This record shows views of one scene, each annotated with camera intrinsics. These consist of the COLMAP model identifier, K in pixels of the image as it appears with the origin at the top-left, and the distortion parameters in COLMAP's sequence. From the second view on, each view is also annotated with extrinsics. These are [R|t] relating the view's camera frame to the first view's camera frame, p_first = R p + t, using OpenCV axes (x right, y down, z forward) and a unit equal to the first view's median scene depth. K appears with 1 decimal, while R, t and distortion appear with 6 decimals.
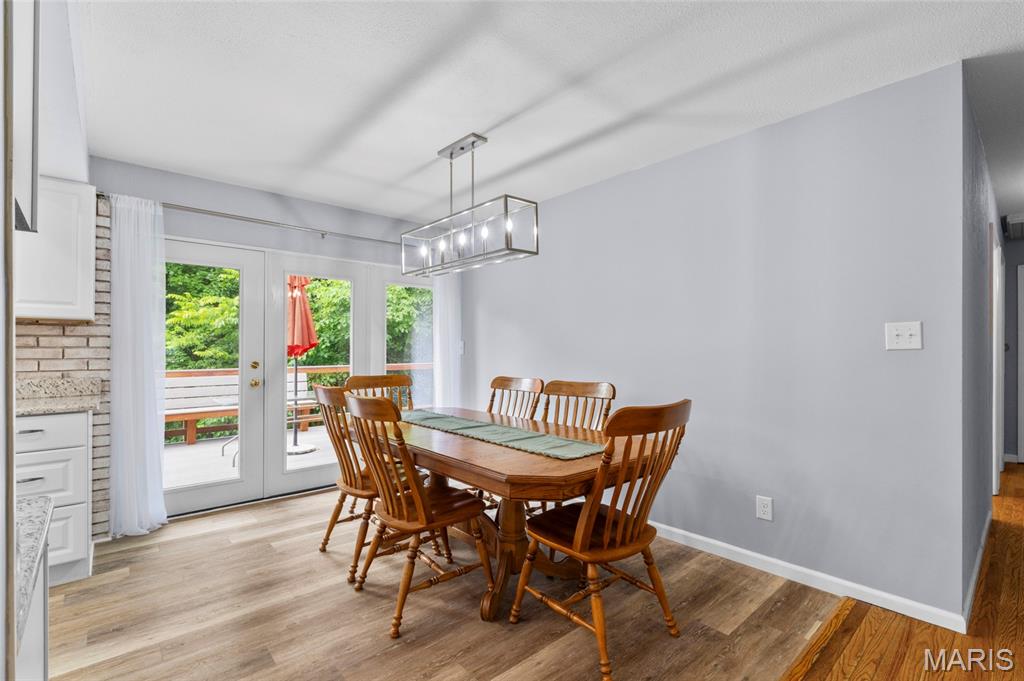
lens RADIAL K [[466.1, 0, 512.3], [0, 466.1, 349.4], [0, 0, 1]] dist [0.000025, 0.000048]
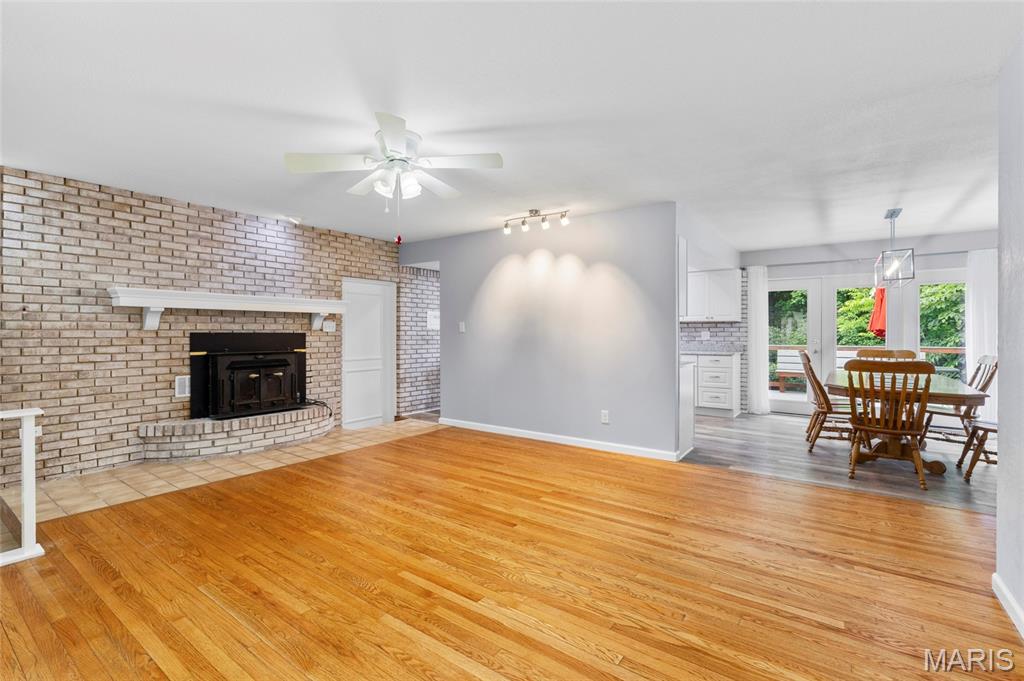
lens RADIAL K [[477.0, 0, 511.1], [0, 477.0, 335.6], [0, 0, 1]] dist [0.002917, 0.000434]
pose [[0.200663, 0.009145, -0.979618, 1.166340], [0.006657, 0.999921, 0.010698, -0.017157], [0.979638, -0.008668, 0.200586, -0.608392]]
